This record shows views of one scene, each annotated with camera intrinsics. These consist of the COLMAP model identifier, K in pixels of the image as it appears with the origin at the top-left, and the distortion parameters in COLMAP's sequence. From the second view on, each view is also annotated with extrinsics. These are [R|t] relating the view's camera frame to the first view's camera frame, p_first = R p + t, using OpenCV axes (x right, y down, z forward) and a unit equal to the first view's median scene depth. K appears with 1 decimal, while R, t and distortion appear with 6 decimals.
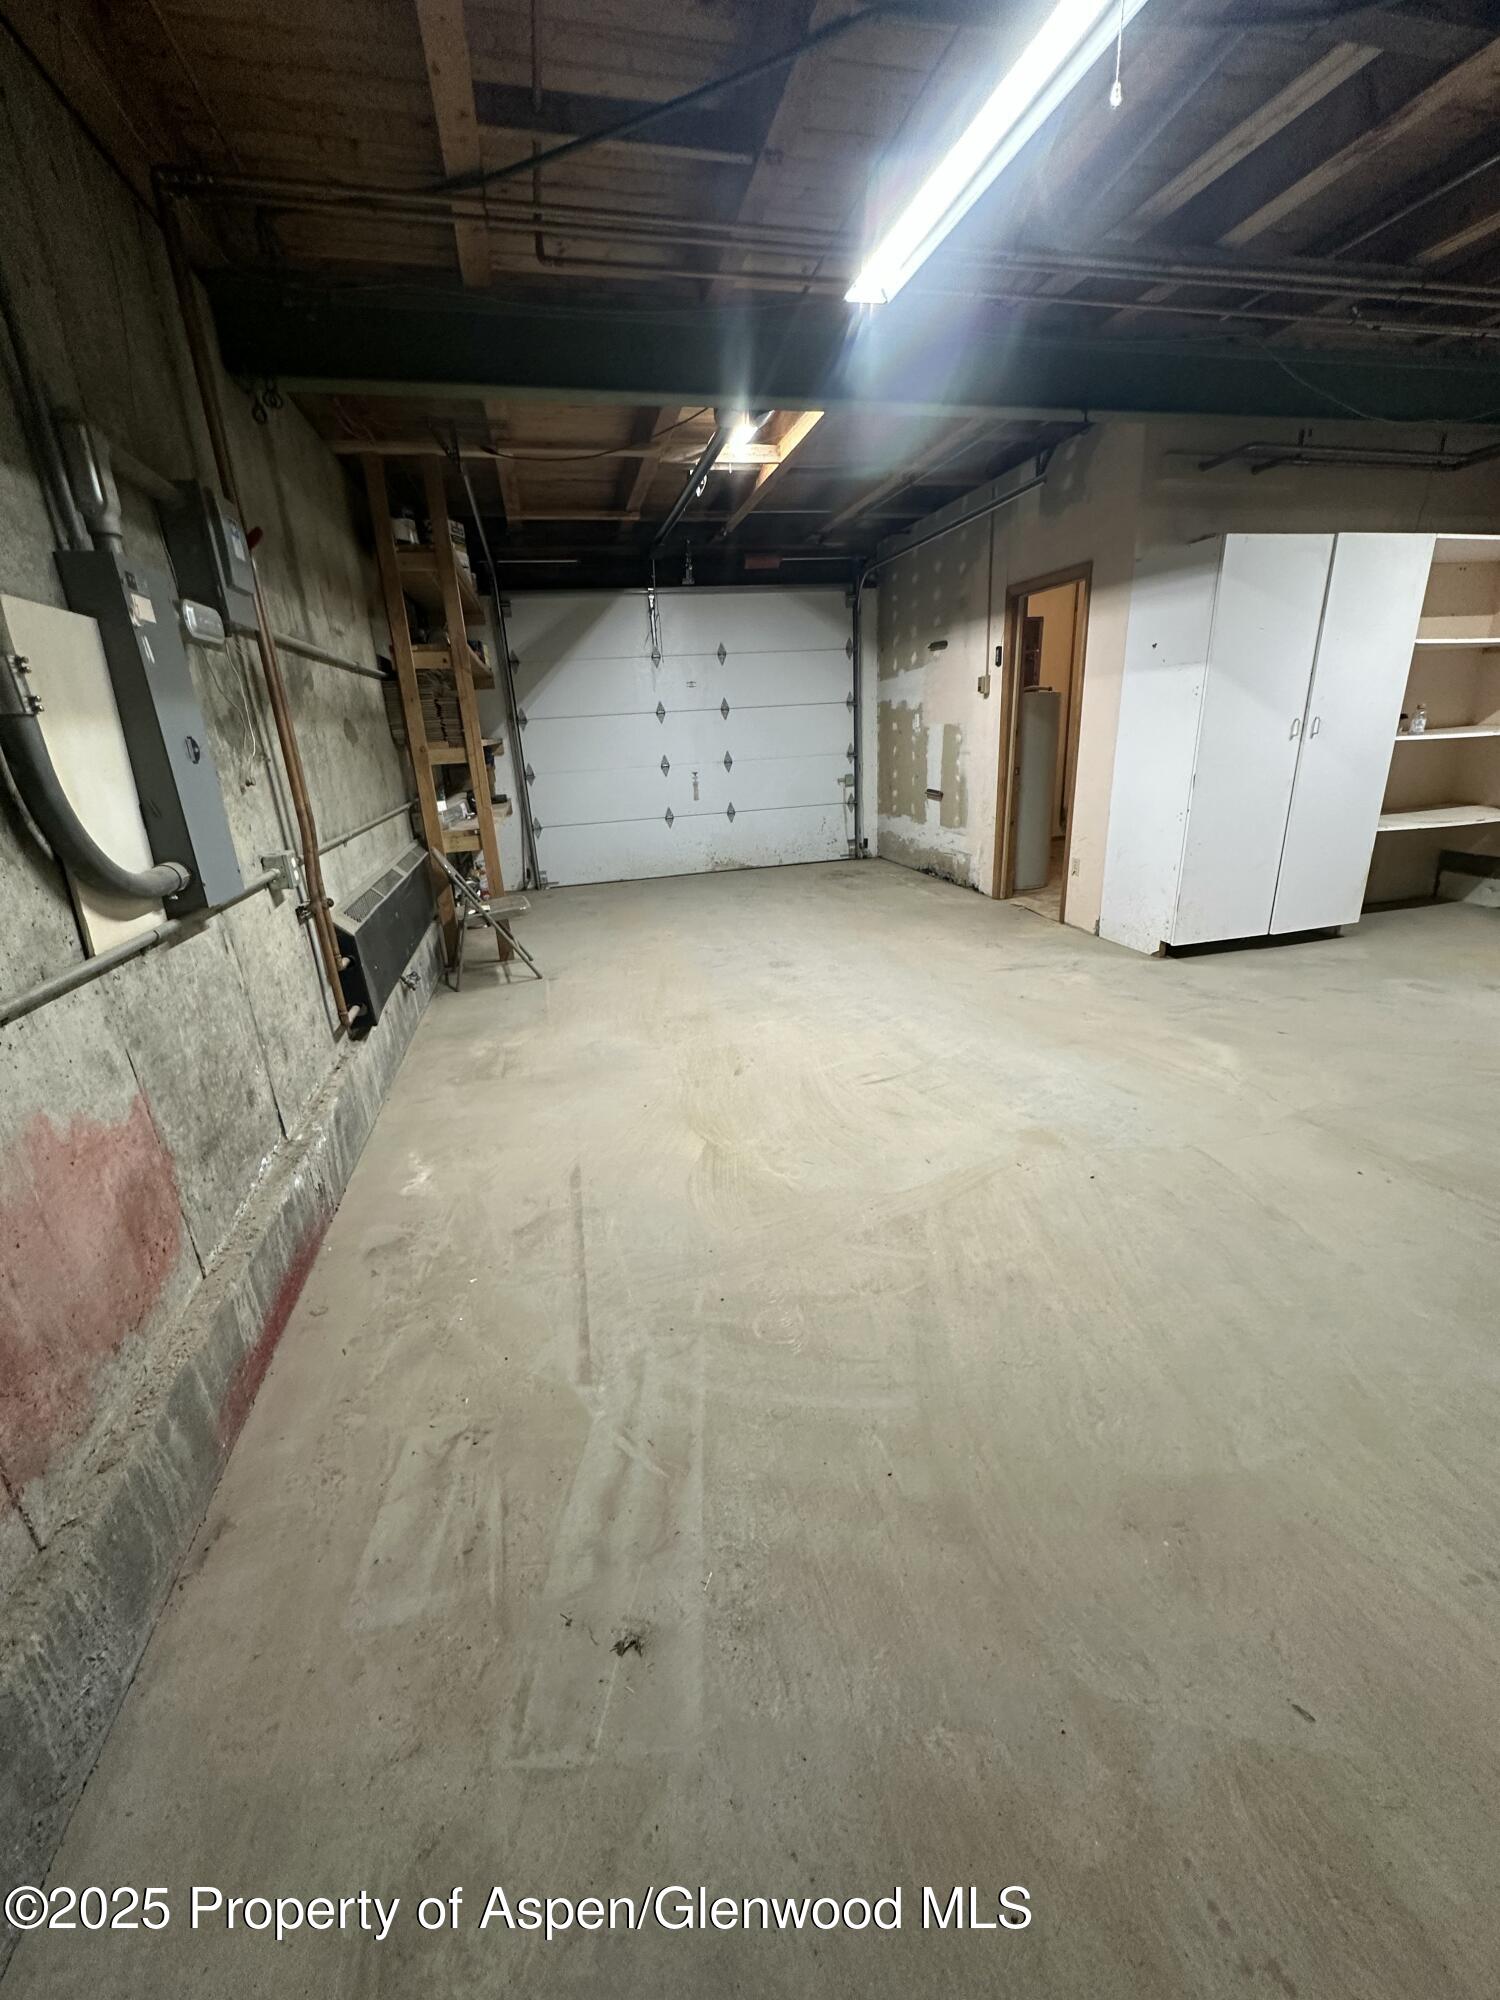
lens RADIAL K [[796.4, 0, 753.2], [0, 796.4, 999.7], [0, 0, 1]] dist [-0.000850, -0.000250]
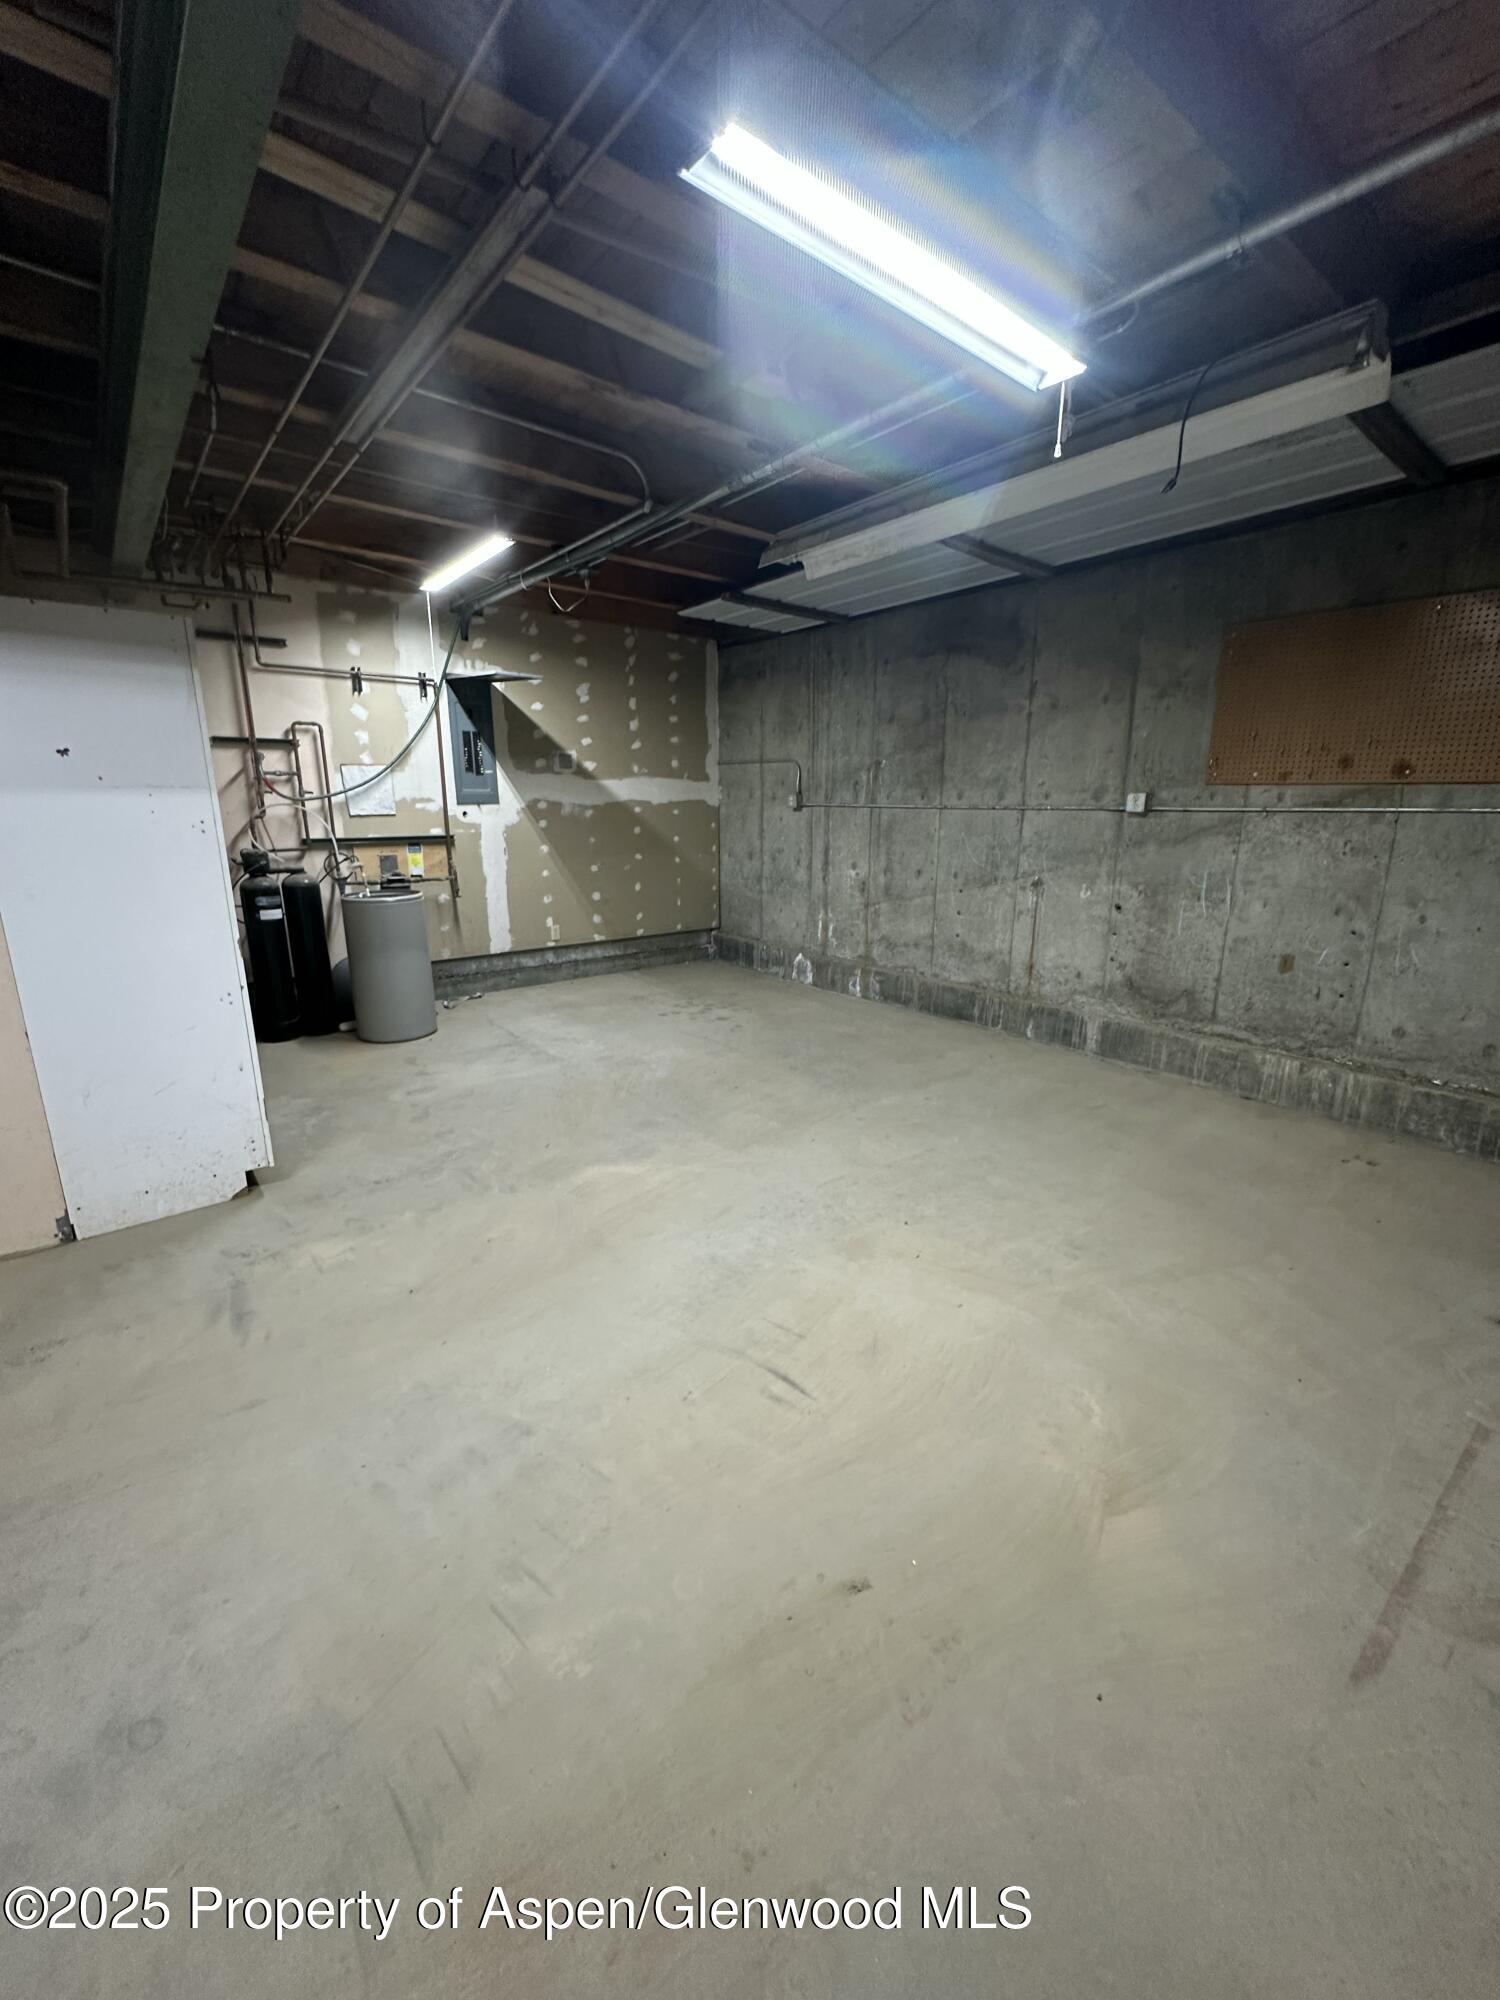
lens RADIAL K [[796.4, 0, 752.0], [0, 796.4, 996.8], [0, 0, 1]] dist [-0.000850, -0.000250]
pose [[-0.423139, -0.172843, 0.889426, -0.366955], [0.313357, 0.893145, 0.322644, -0.410118], [-0.850154, 0.415231, -0.323763, 1.094361]]
